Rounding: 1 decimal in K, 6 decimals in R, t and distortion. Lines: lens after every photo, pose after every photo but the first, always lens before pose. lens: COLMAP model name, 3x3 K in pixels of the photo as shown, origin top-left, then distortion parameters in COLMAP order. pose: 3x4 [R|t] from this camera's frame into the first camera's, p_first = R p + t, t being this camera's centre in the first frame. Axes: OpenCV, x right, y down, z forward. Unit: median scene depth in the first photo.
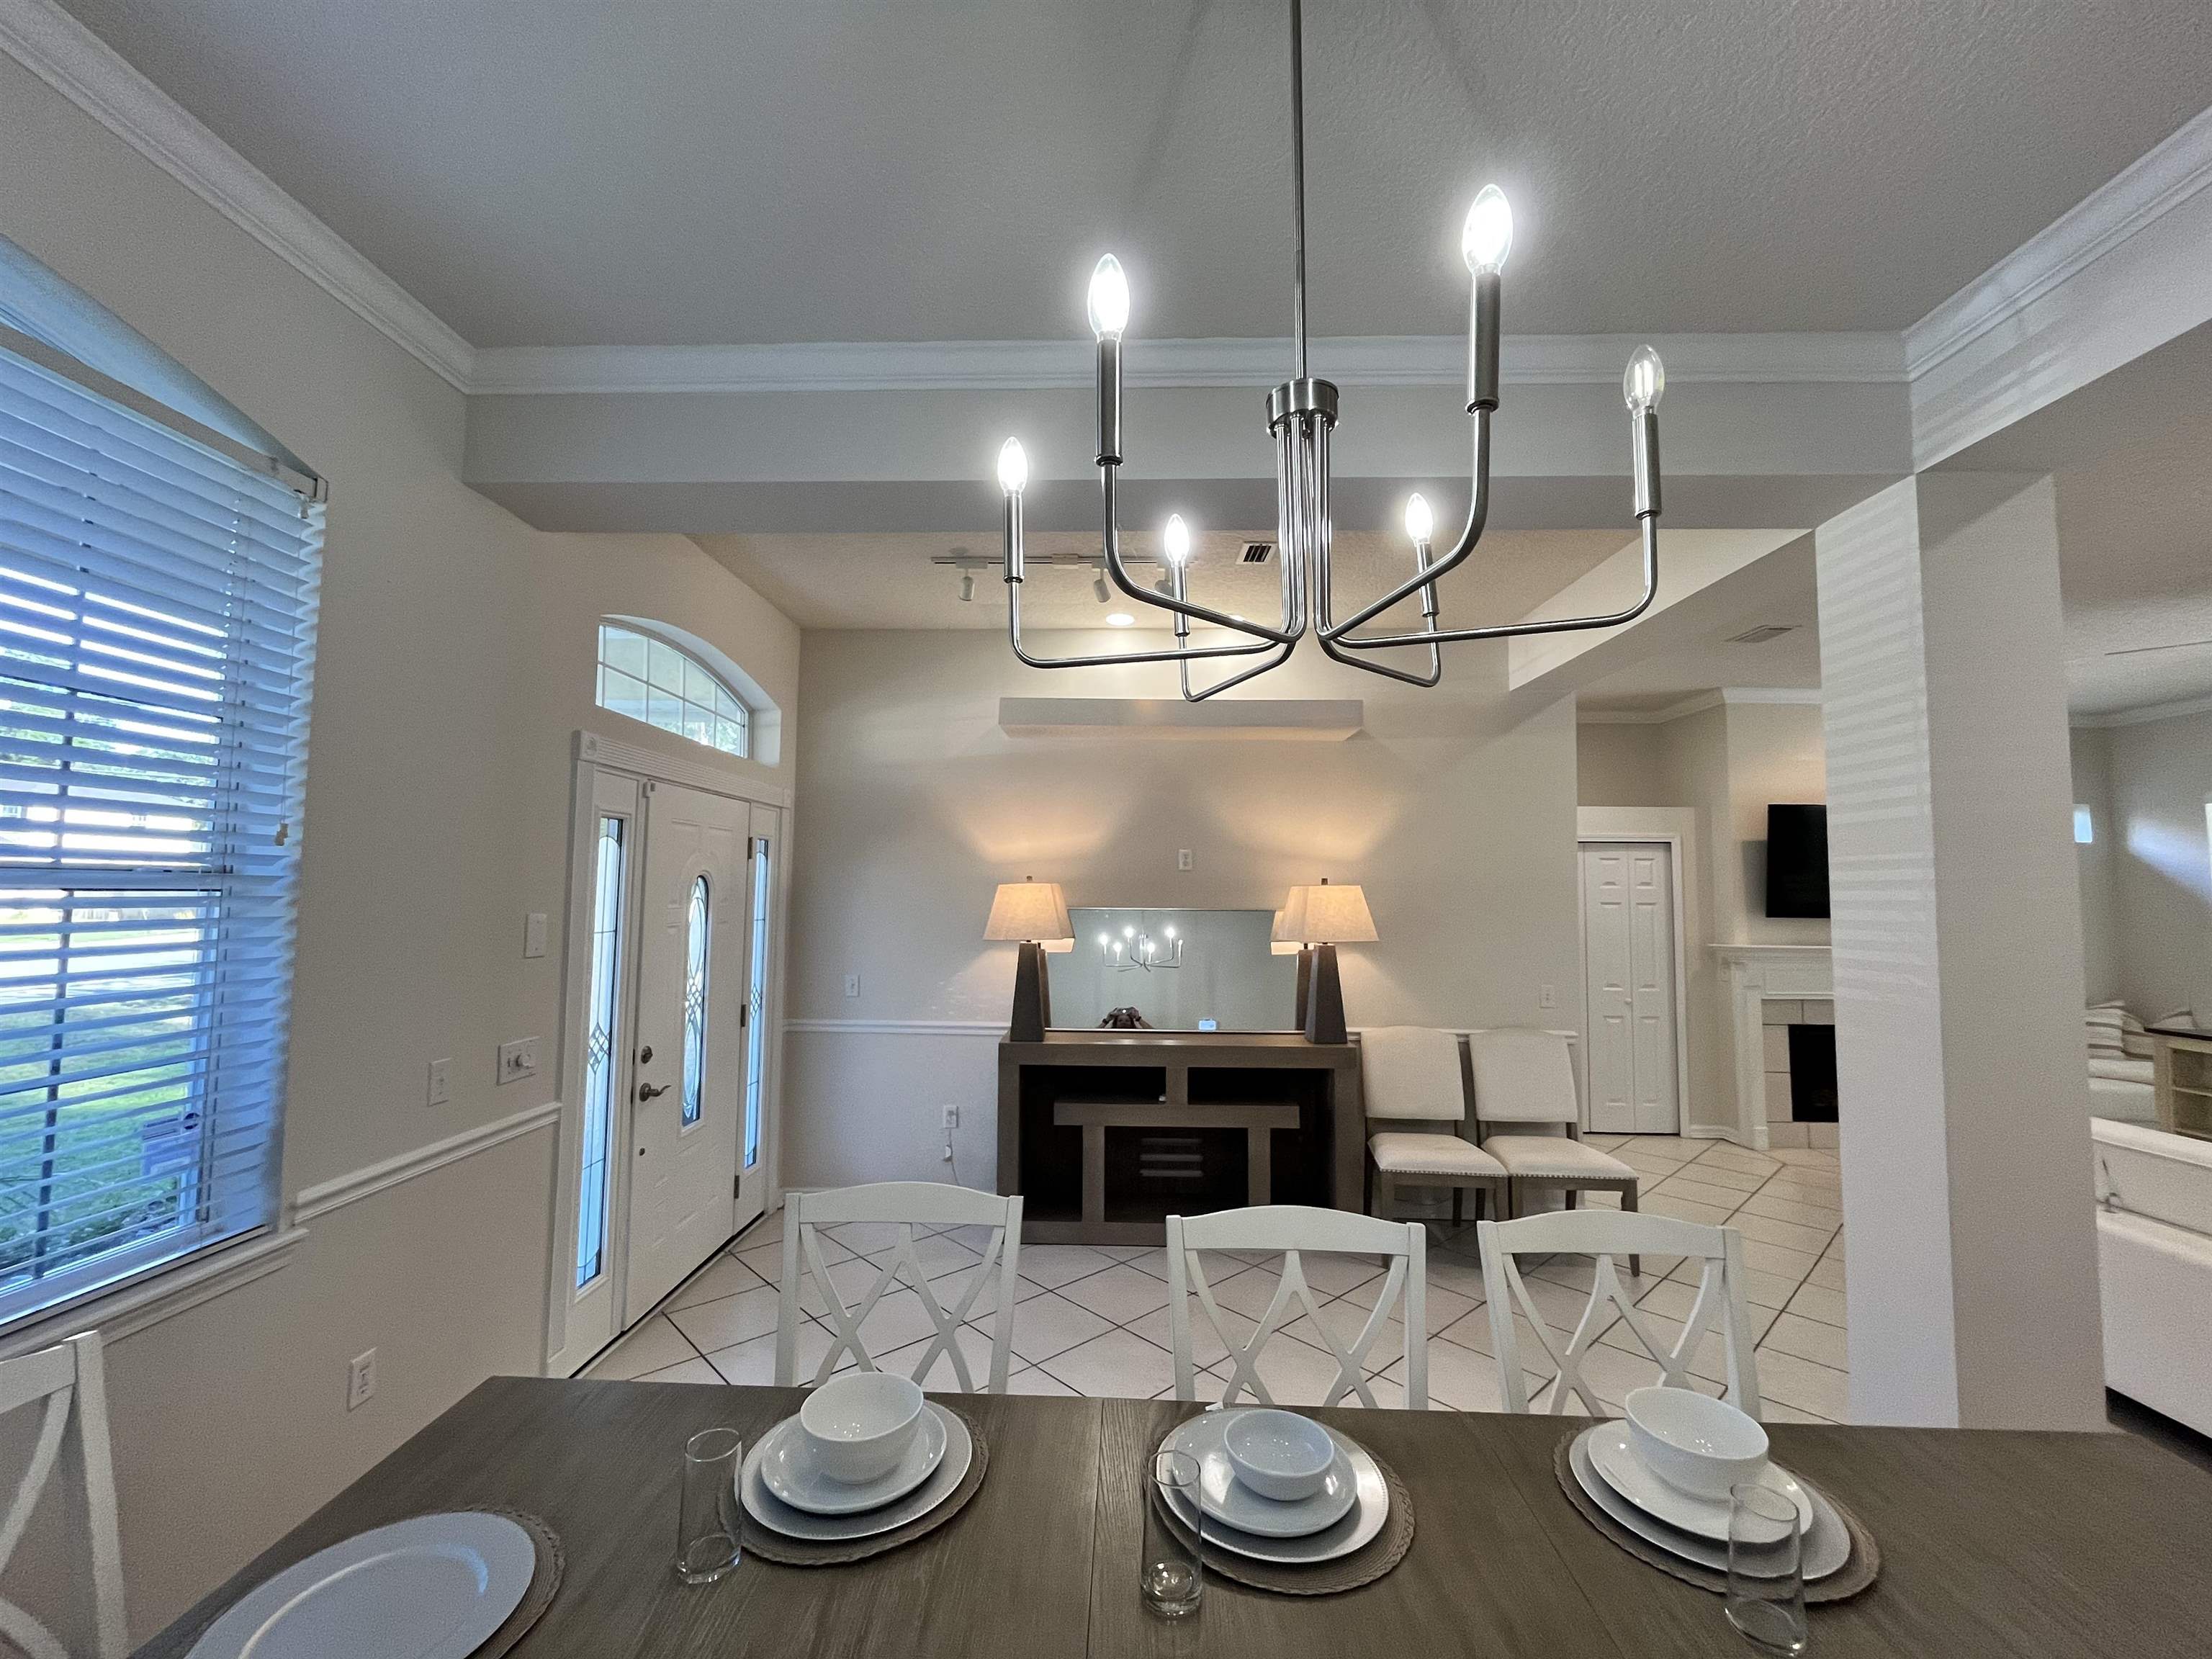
lens RADIAL K [[903.1, 0, 1100.3], [0, 903.1, 832.0], [0, 0, 1]] dist [-0.001077, -0.000119]
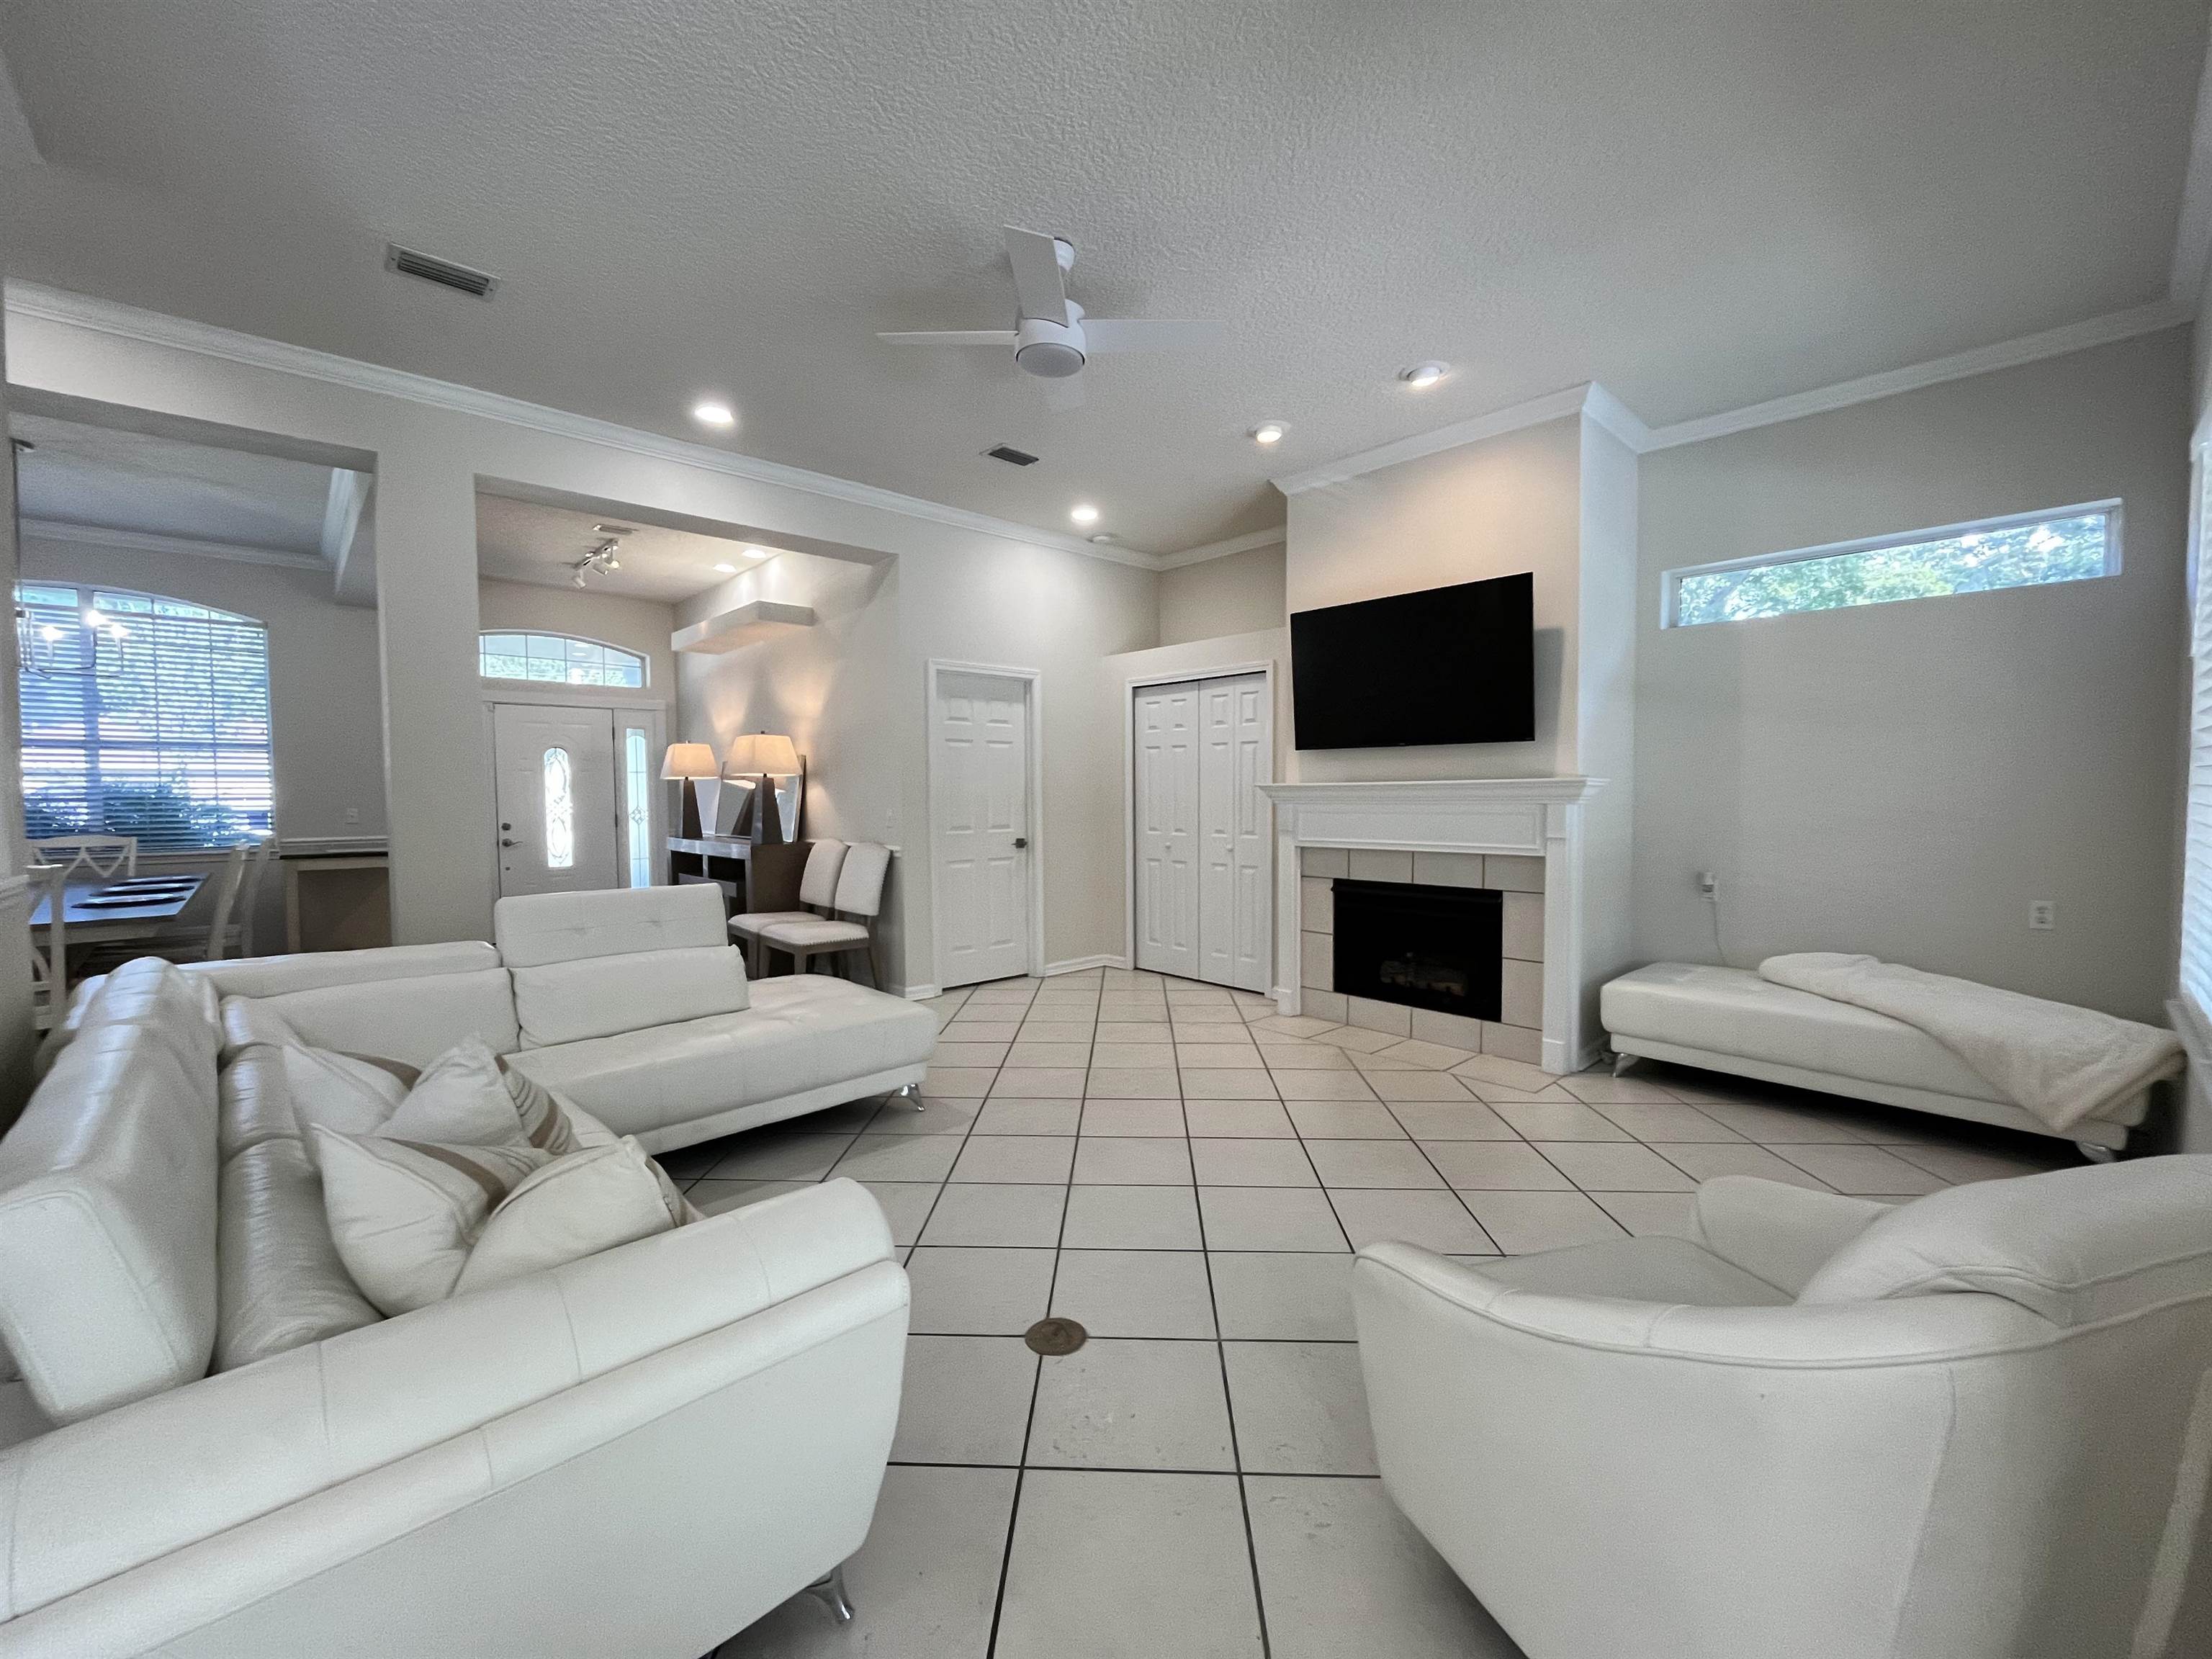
lens RADIAL K [[892.7, 0, 1098.2], [0, 892.7, 832.4], [0, 0, 1]] dist [-0.004121, -0.000612]
pose [[0.705324, 0.019763, -0.708609, 1.545752], [0.058444, 0.994587, 0.085912, 0.113644], [0.706472, -0.102009, 0.700351, 0.355736]]
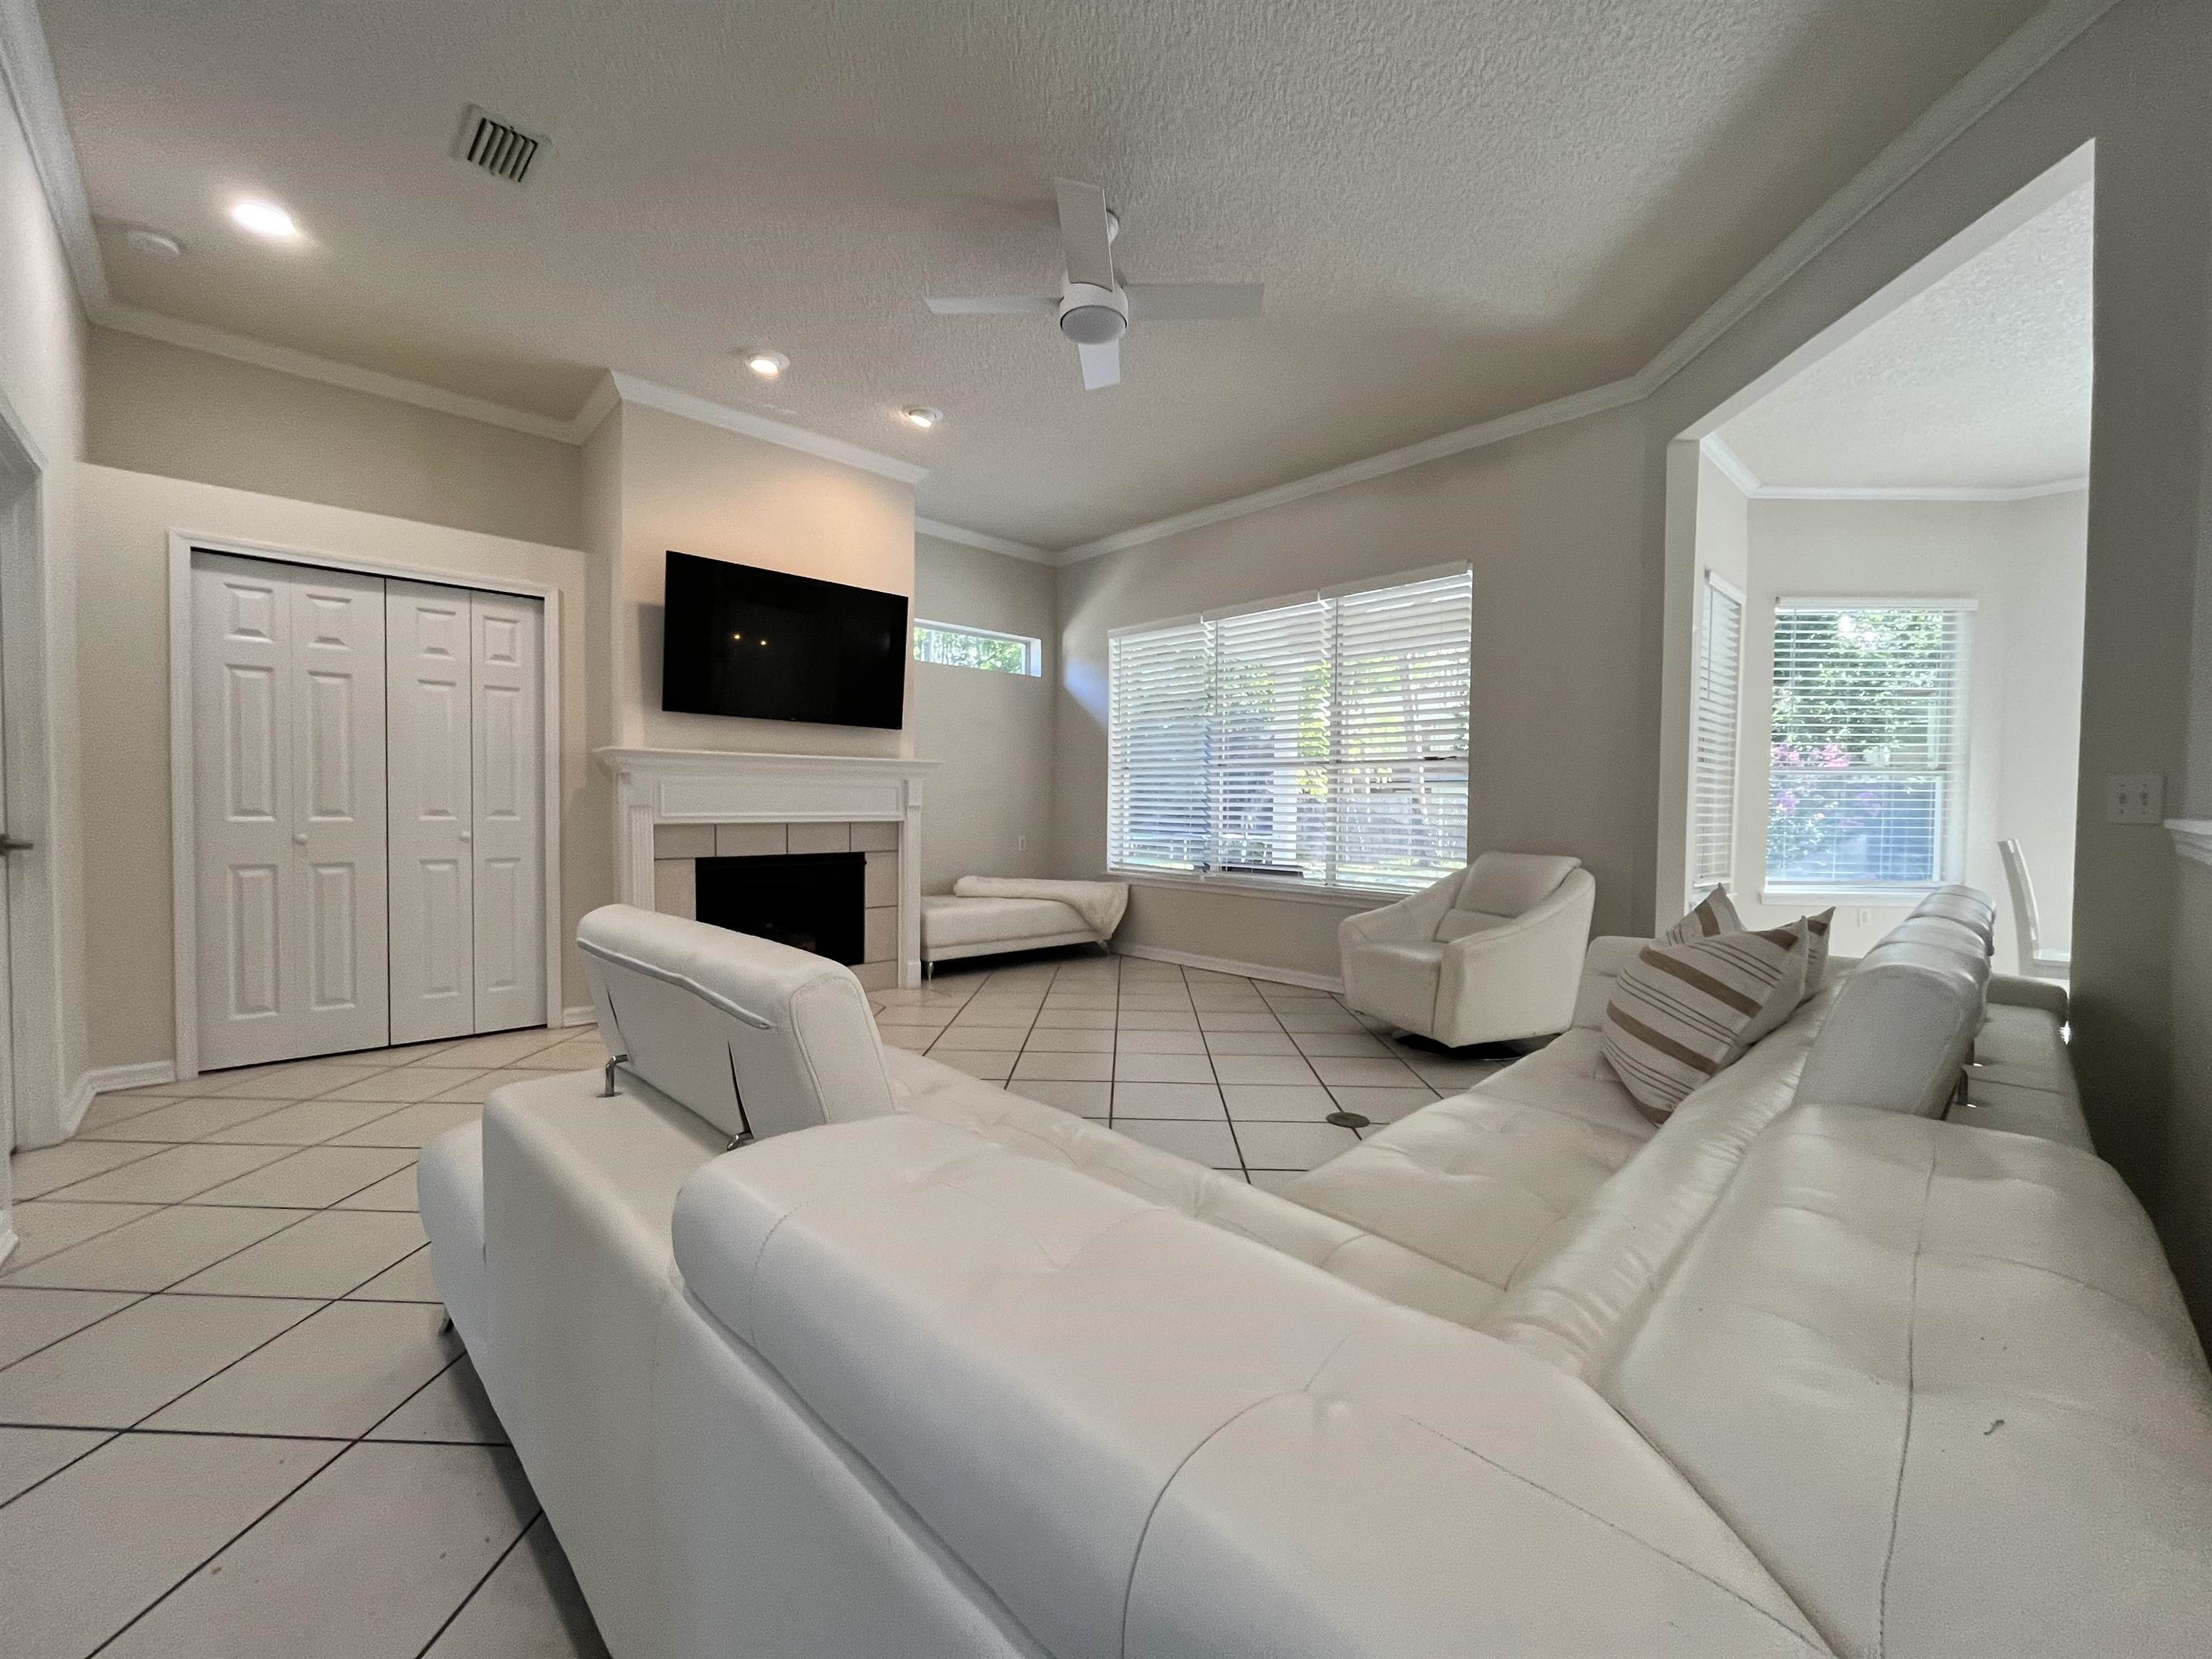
lens RADIAL K [[892.7, 0, 1098.2], [0, 892.7, 832.4], [0, 0, 1]] dist [-0.004121, -0.000612]
pose [[0.703746, -0.023669, 0.710057, 0.611356], [-0.051172, 0.995160, 0.083890, 0.145820], [-0.708606, -0.095372, 0.699129, 0.318014]]
